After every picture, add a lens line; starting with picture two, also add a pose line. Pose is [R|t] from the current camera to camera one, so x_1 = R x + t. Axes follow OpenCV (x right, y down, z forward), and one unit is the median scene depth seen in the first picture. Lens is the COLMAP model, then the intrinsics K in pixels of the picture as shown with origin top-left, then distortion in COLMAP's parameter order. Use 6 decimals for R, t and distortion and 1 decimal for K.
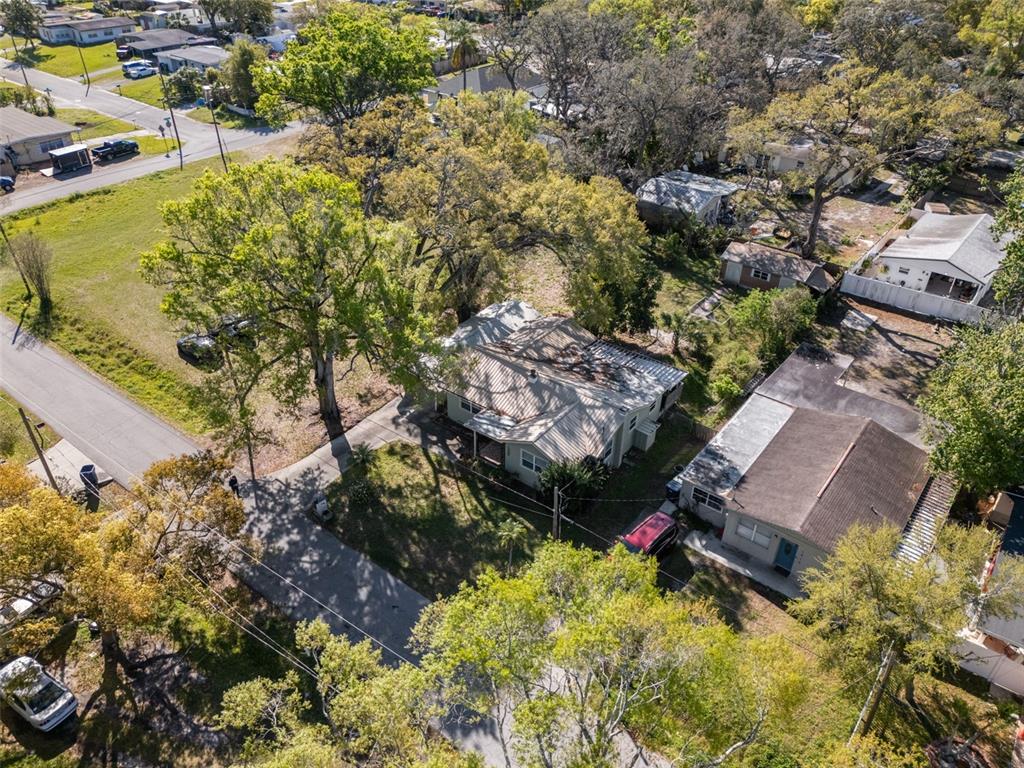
lens RADIAL K [[767.7, 0, 512.0], [0, 767.7, 384.0], [0, 0, 1]] dist [0.023541, -0.008152]
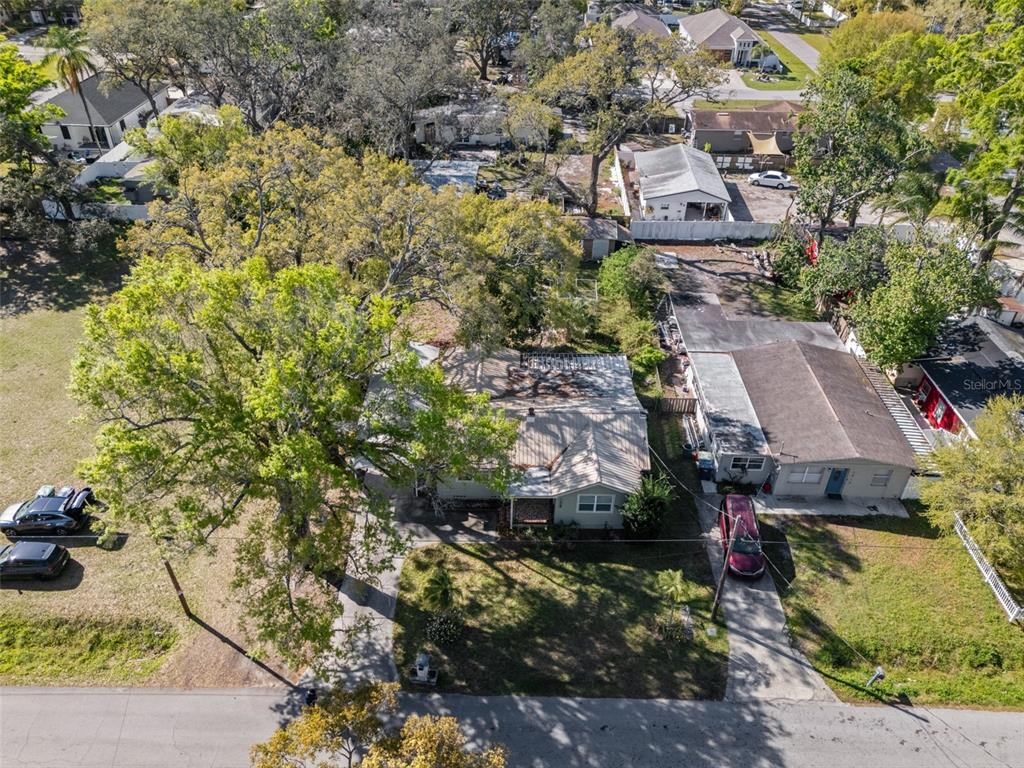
lens RADIAL K [[767.7, 0, 512.0], [0, 767.7, 384.0], [0, 0, 1]] dist [0.023541, -0.008152]
pose [[0.796617, -0.346301, 0.495456, -0.426030], [0.331415, 0.935677, 0.121131, -0.161351], [-0.505535, 0.067706, 0.860146, 0.248007]]
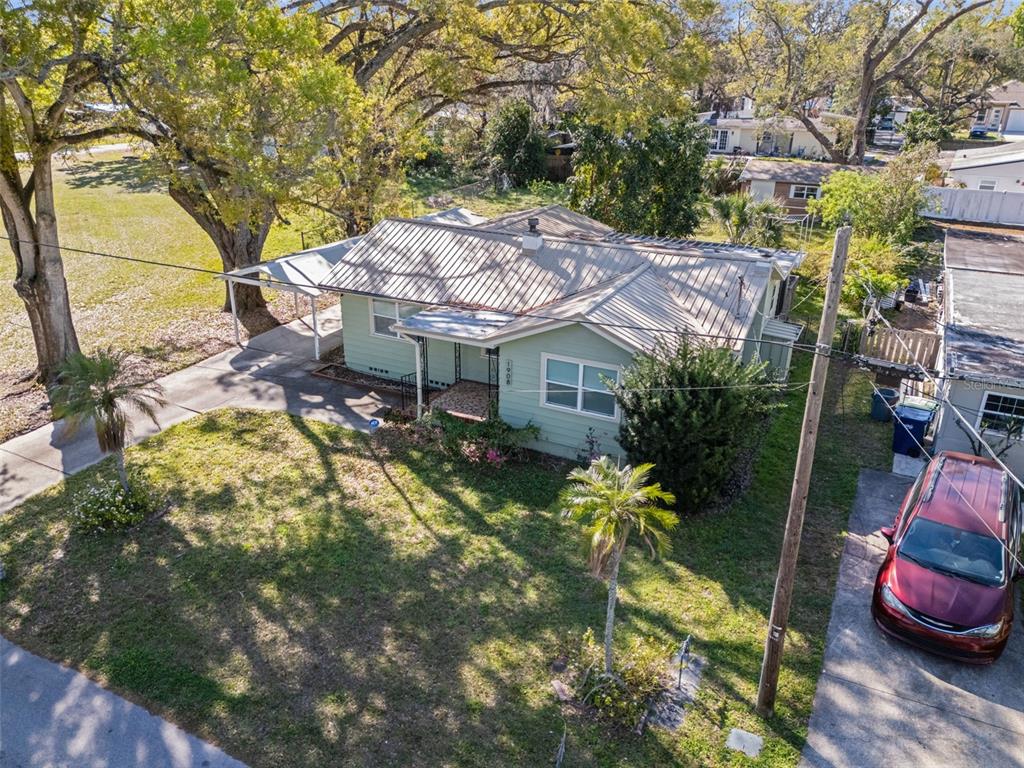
lens RADIAL K [[767.7, 0, 512.0], [0, 767.7, 384.0], [0, 0, 1]] dist [0.023541, -0.008152]
pose [[0.984204, -0.071151, 0.162111, -0.065742], [0.102837, 0.975125, -0.196357, 0.166911], [-0.144107, 0.209926, 0.967039, 0.591762]]
